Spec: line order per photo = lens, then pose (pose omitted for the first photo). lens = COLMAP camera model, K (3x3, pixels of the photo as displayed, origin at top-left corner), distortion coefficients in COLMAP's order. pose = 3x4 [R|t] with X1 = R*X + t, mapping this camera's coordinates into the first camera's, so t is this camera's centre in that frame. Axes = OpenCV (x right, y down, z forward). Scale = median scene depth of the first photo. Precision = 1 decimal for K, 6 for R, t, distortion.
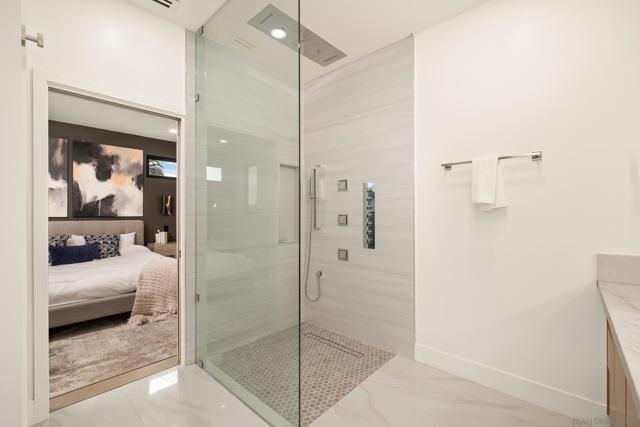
lens RADIAL K [[278.1, 0, 325.1], [0, 278.1, 215.3], [0, 0, 1]] dist [-0.005322, -0.000731]
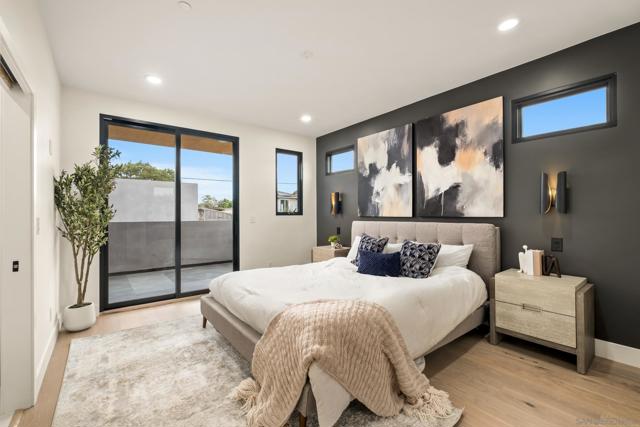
lens RADIAL K [[278.1, 0, 322.2], [0, 278.1, 213.8], [0, 0, 1]] dist [-0.005322, -0.000731]
pose [[-0.146815, -0.007573, -0.989135, -0.070050], [-0.006021, 0.999959, -0.006762, 0.003655], [0.989146, 0.004963, -0.146854, 0.779494]]
